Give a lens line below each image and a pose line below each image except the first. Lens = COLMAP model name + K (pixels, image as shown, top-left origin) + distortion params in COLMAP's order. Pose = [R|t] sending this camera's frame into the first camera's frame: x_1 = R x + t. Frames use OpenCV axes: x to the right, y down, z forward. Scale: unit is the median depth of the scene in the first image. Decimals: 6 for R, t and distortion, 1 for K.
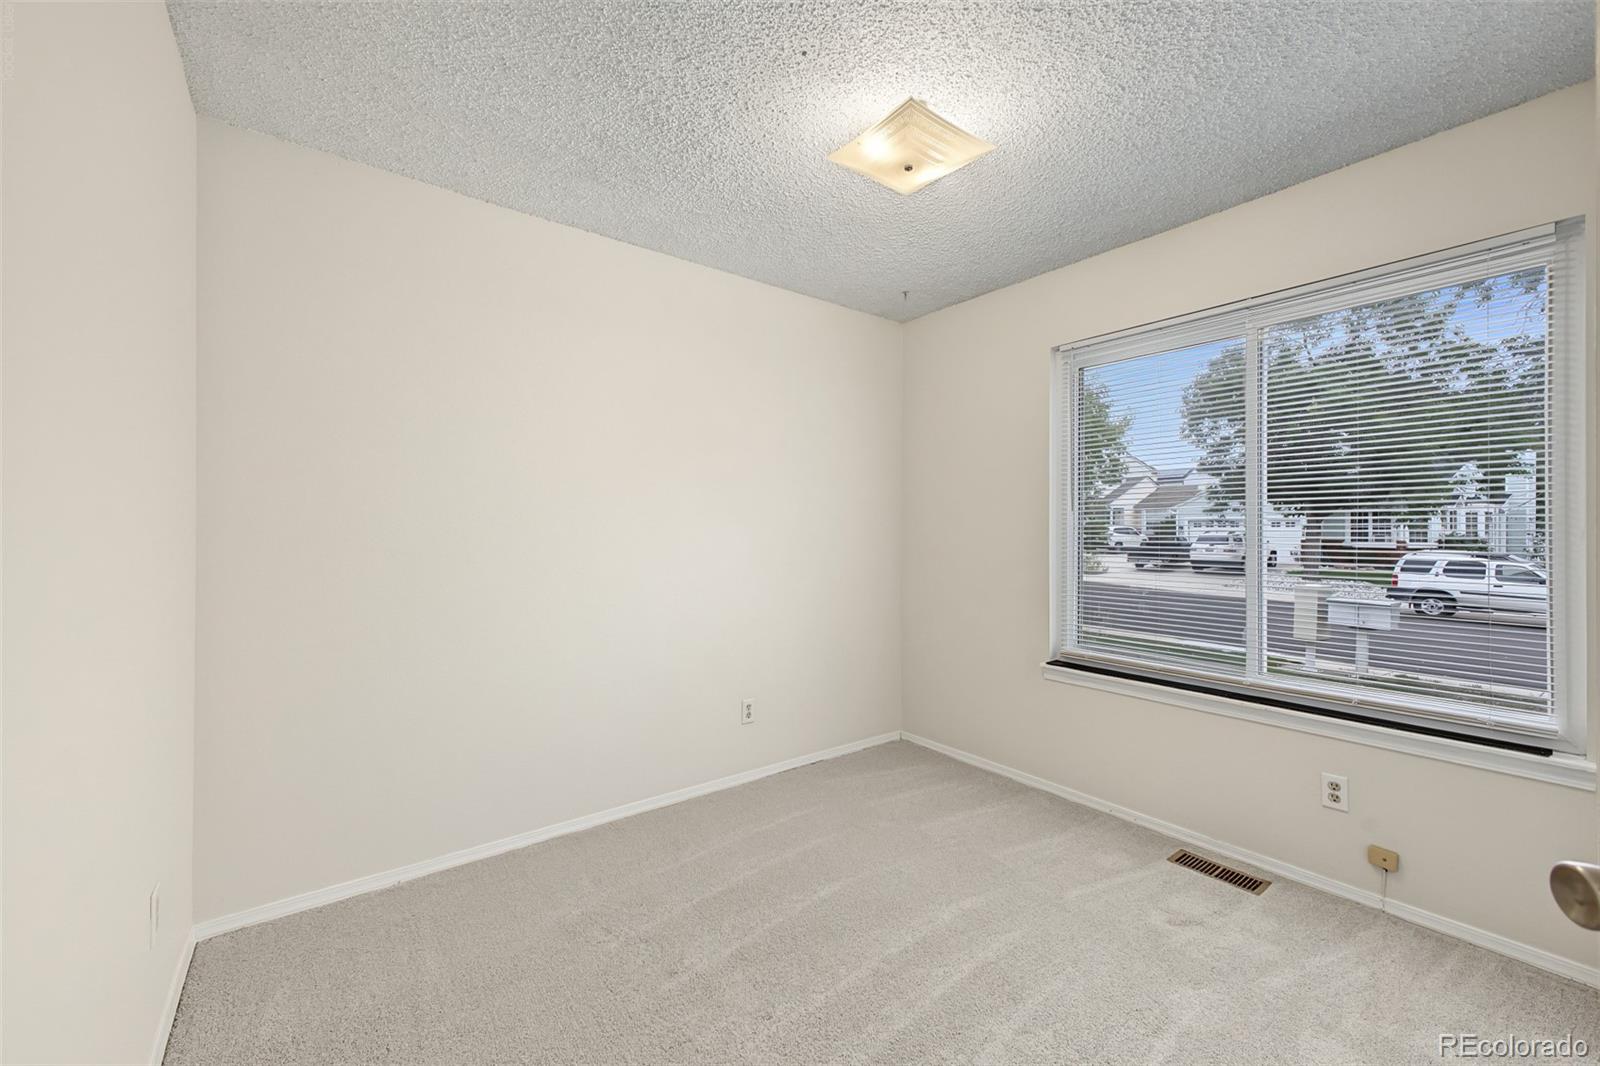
lens RADIAL K [[632.4, 0, 801.2], [0, 632.4, 530.0], [0, 0, 1]] dist [0.015204, -0.004215]
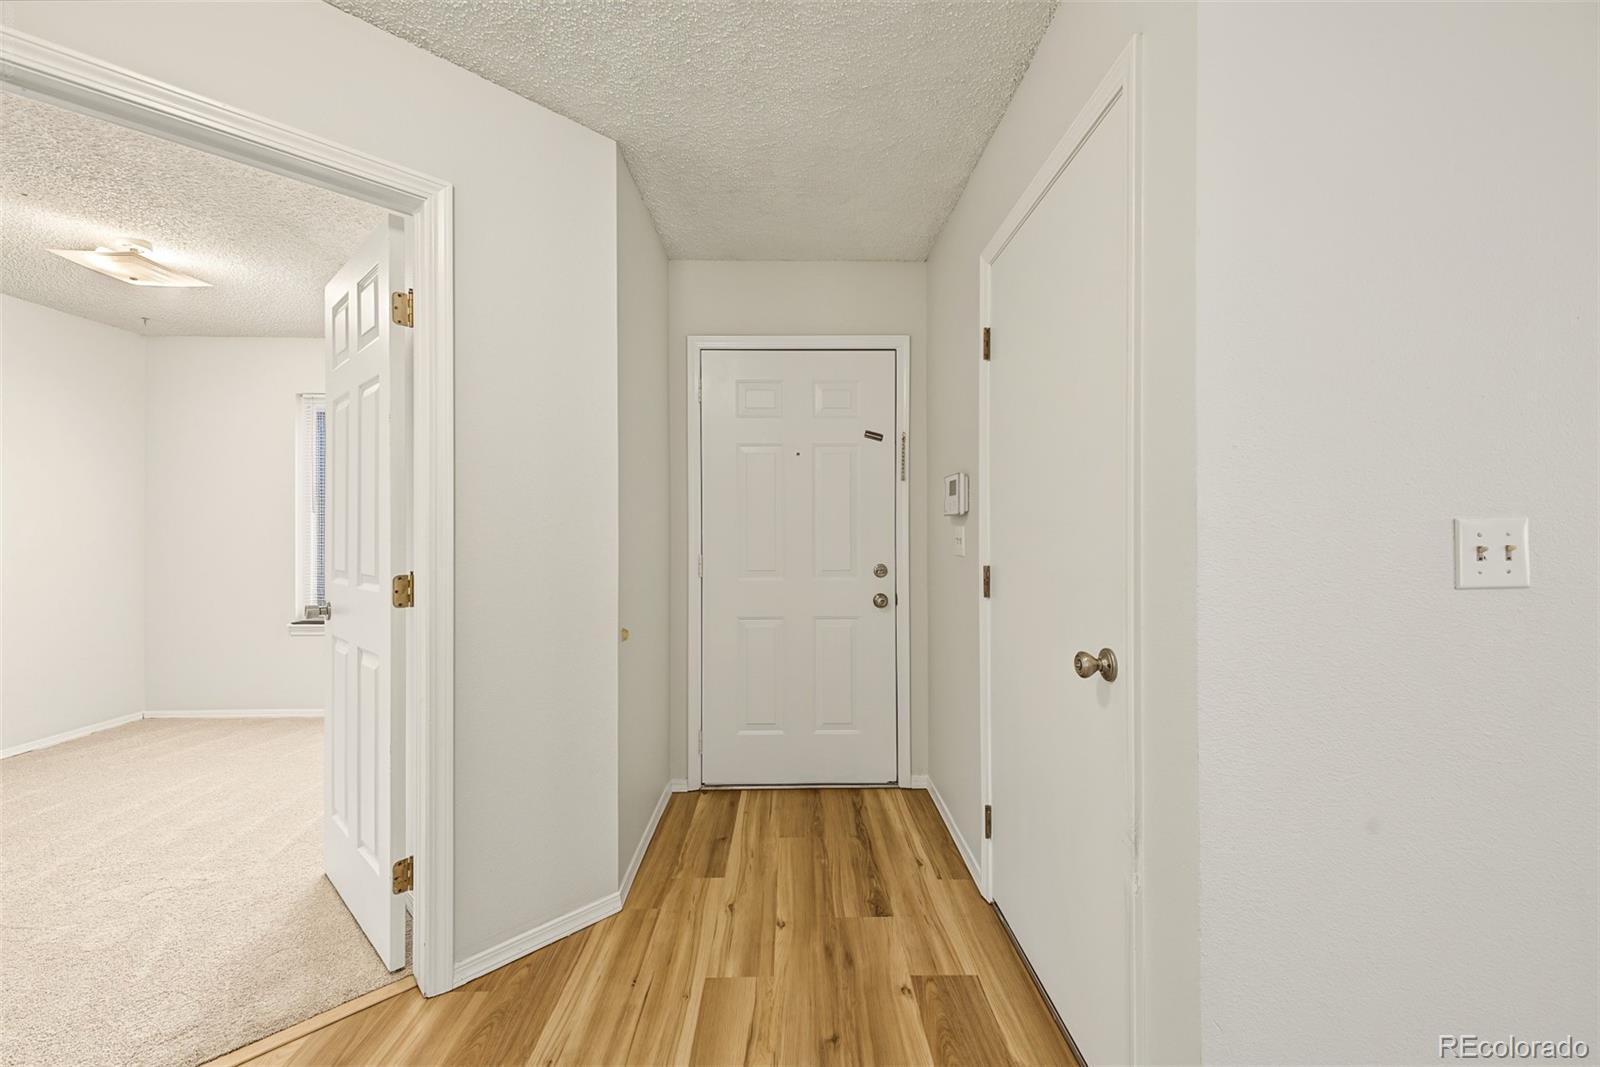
lens RADIAL K [[632.4, 0, 801.2], [0, 632.4, 530.5], [0, 0, 1]] dist [0.015204, -0.004215]
pose [[0.596811, -0.001031, 0.802381, -0.058440], [-0.000925, 0.999998, 0.001973, 0.004882], [-0.802382, -0.001920, 0.596808, -0.666002]]
